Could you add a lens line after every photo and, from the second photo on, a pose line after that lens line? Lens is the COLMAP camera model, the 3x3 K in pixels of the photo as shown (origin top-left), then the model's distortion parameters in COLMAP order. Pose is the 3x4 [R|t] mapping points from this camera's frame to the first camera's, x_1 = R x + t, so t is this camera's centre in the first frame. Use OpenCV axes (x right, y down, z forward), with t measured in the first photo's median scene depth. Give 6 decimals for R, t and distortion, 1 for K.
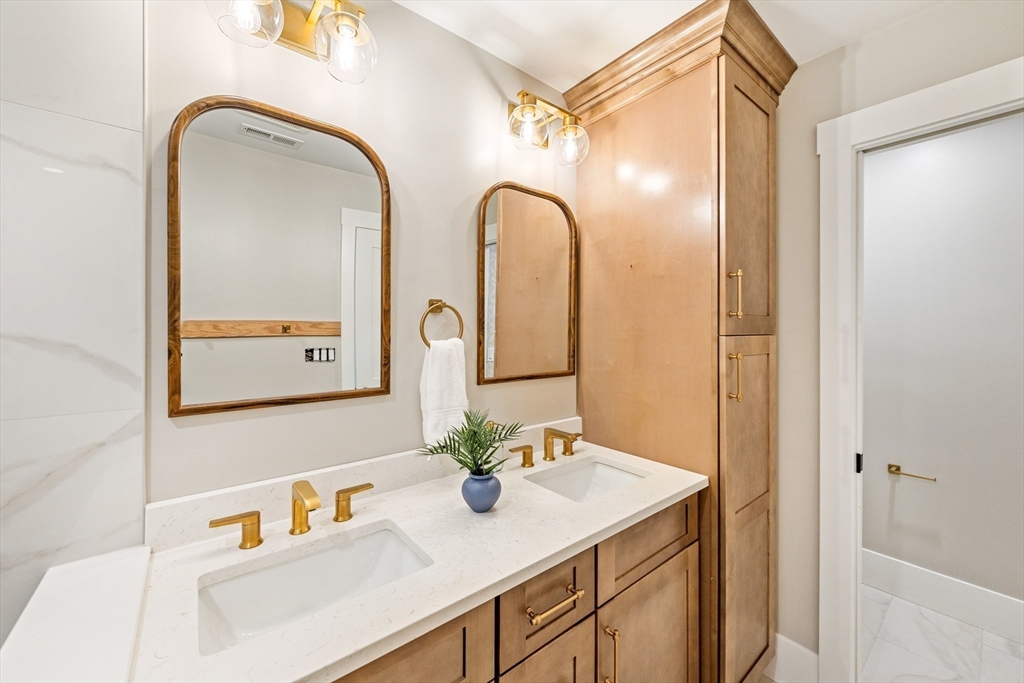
lens RADIAL K [[391.8, 0, 508.5], [0, 391.8, 331.2], [0, 0, 1]] dist [0.001221, -0.005458]
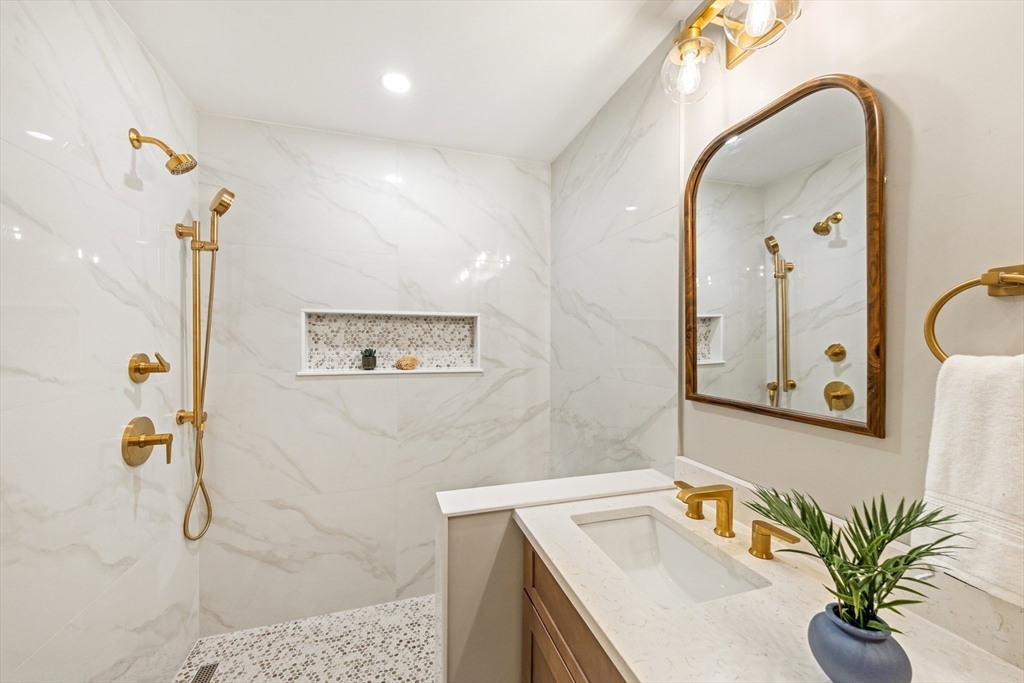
lens RADIAL K [[386.4, 0, 512.0], [0, 386.4, 341.5], [0, 0, 1]] dist [0.016595, -0.013328]
pose [[-0.356956, 0.001731, -0.934120, 0.629370], [-0.006307, 0.999971, 0.004264, 0.009249], [0.934100, 0.007414, -0.356934, 0.870439]]
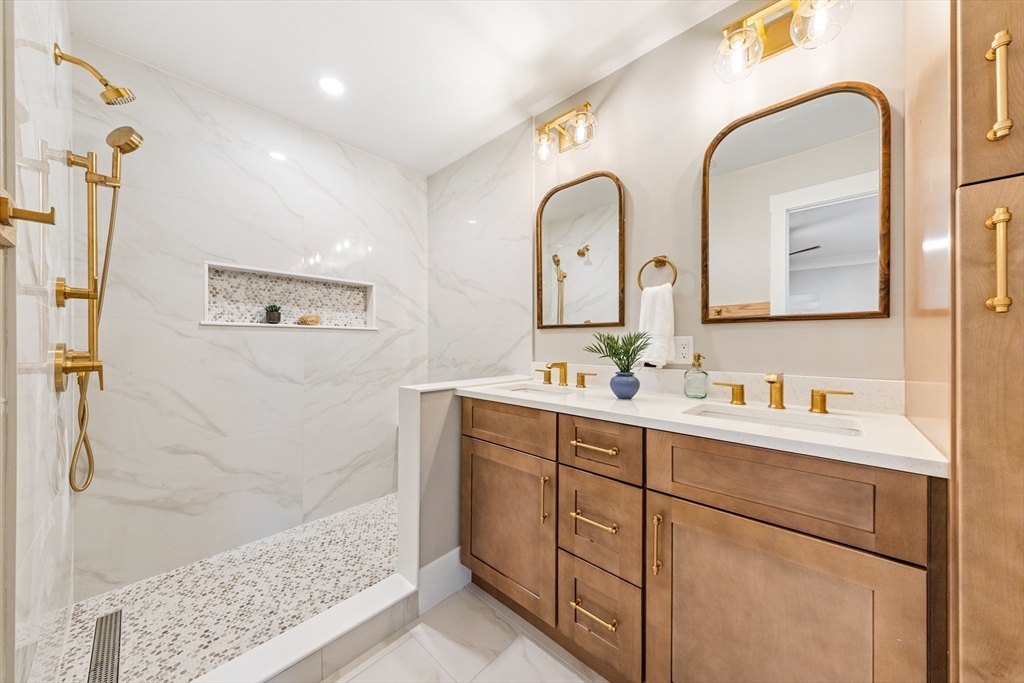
lens RADIAL K [[340.2, 0, 512.0], [0, 340.2, 341.5], [0, 0, 1]] dist [-0.000209, -0.003720]
pose [[0.153437, -0.001596, -0.988157, 1.227907], [-0.006314, 0.999977, -0.002595, 0.298298], [0.988138, 0.006637, 0.153424, 0.474966]]
